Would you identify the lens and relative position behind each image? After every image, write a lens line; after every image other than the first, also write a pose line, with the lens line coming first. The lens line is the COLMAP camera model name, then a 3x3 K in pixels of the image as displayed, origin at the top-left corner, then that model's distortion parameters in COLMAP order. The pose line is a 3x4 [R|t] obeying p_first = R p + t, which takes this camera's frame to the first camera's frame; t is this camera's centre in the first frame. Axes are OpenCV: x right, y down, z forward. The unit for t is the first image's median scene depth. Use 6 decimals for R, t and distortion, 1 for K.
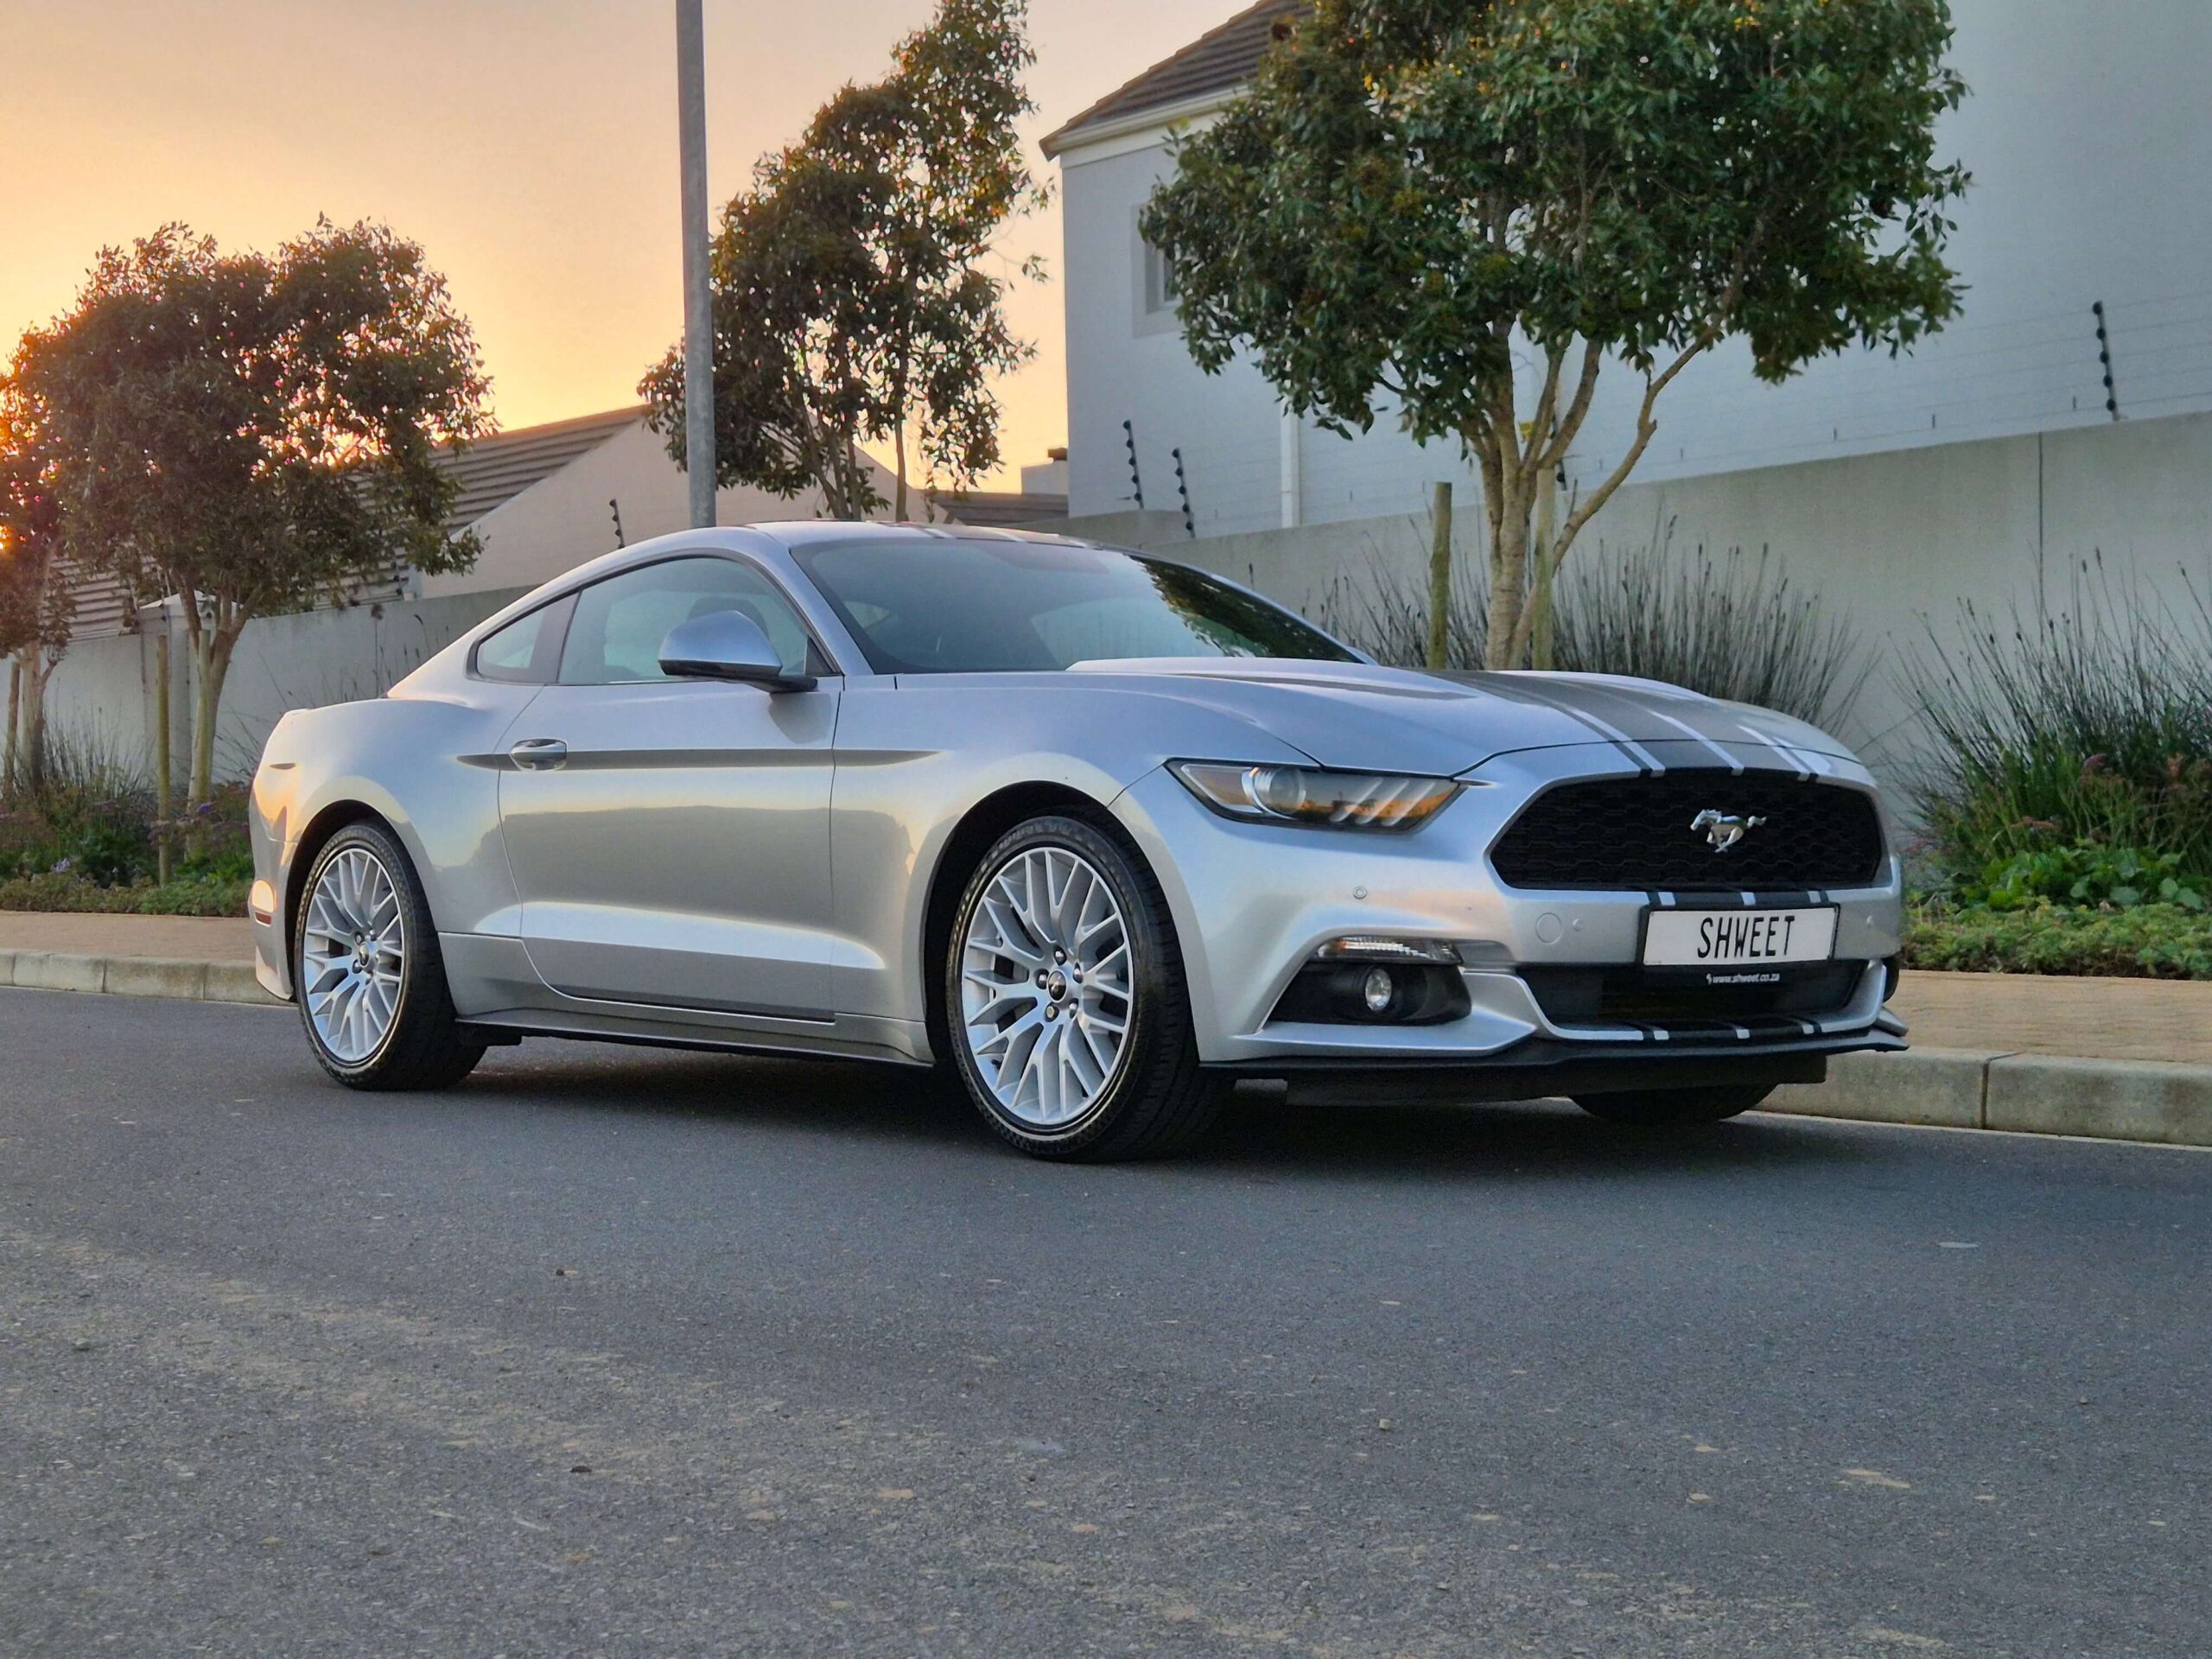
lens RADIAL K [[3544.3, 0, 1084.8], [0, 3544.3, 887.0], [0, 0, 1]] dist [0.078007, 0.000000]
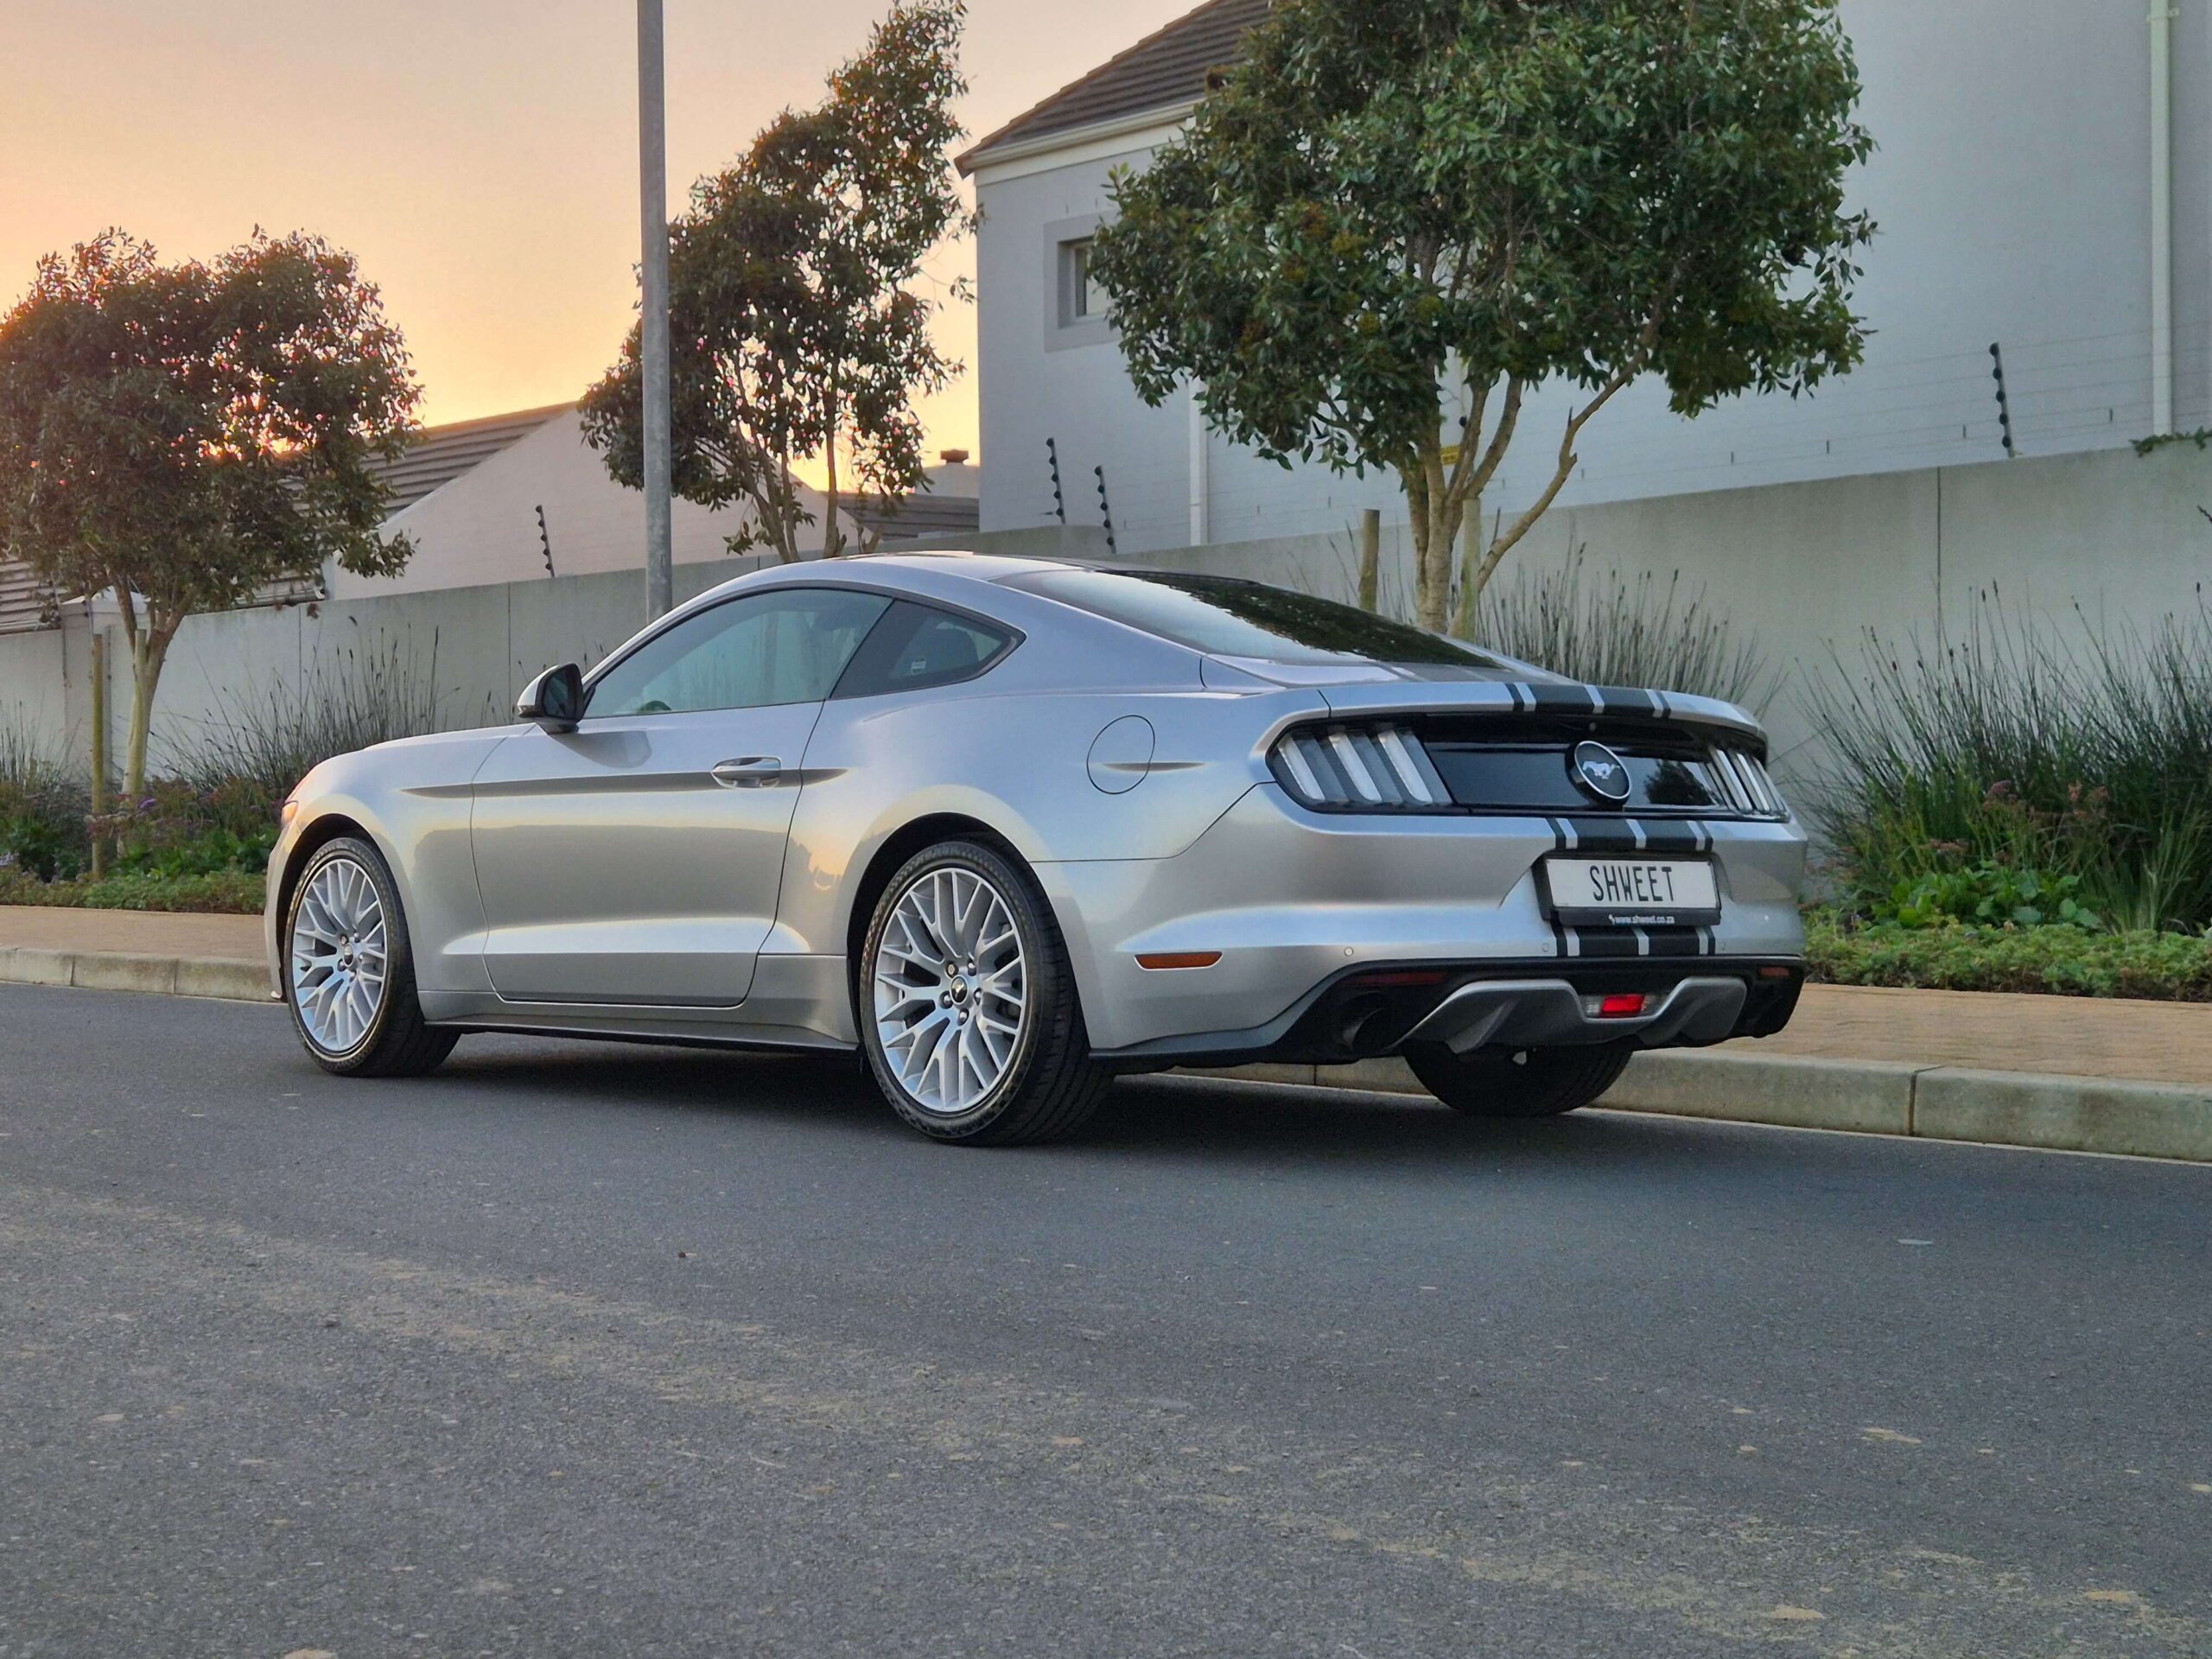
lens RADIAL K [[3544.3, 0, 995.2], [0, 3544.3, 813.4], [0, 0, 1]] dist [0.078007, 0.000000]
pose [[0.999893, 0.009643, 0.010966, -0.029898], [-0.009436, 0.999780, -0.018747, -0.005536], [-0.011144, 0.018642, 0.999764, -0.062836]]
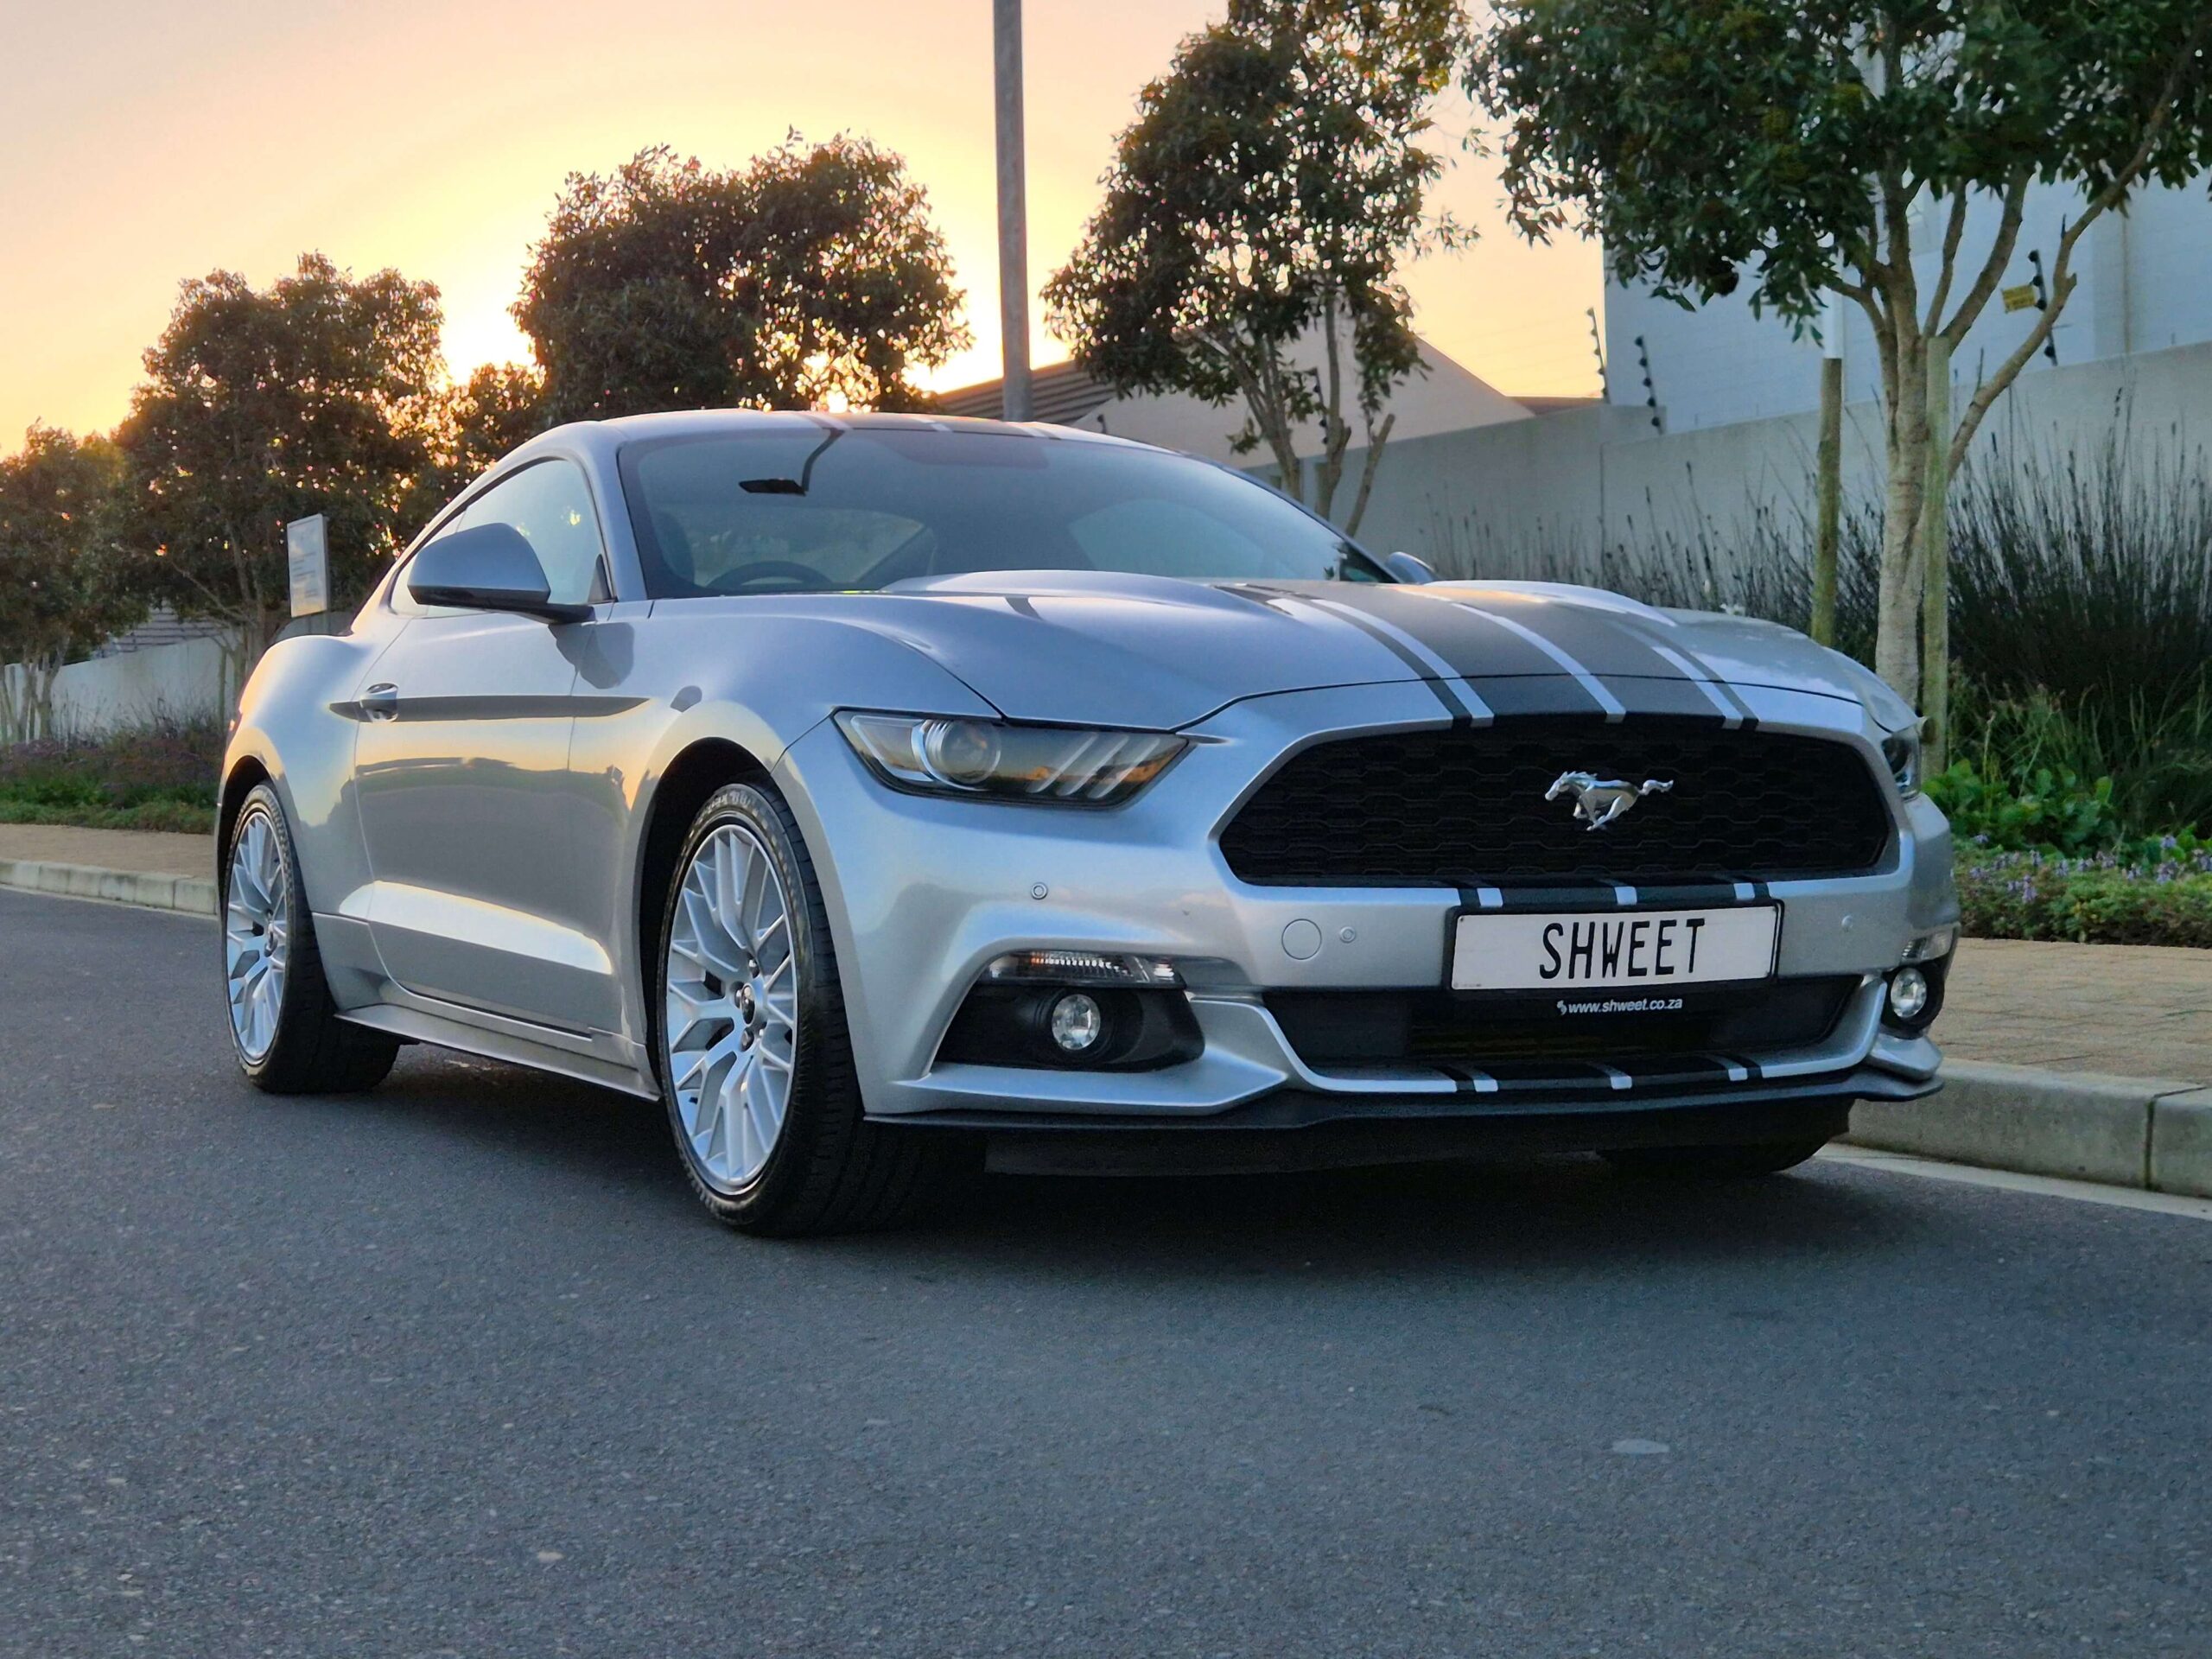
lens RADIAL K [[3544.3, 0, 1015.9], [0, 3544.3, 843.7], [0, 0, 1]] dist [0.078007, 0.000000]
pose [[0.975301, -0.001722, -0.220875, 0.145304], [0.004014, 0.999943, 0.009928, -0.009556], [0.220845, -0.010569, 0.975252, 0.175021]]
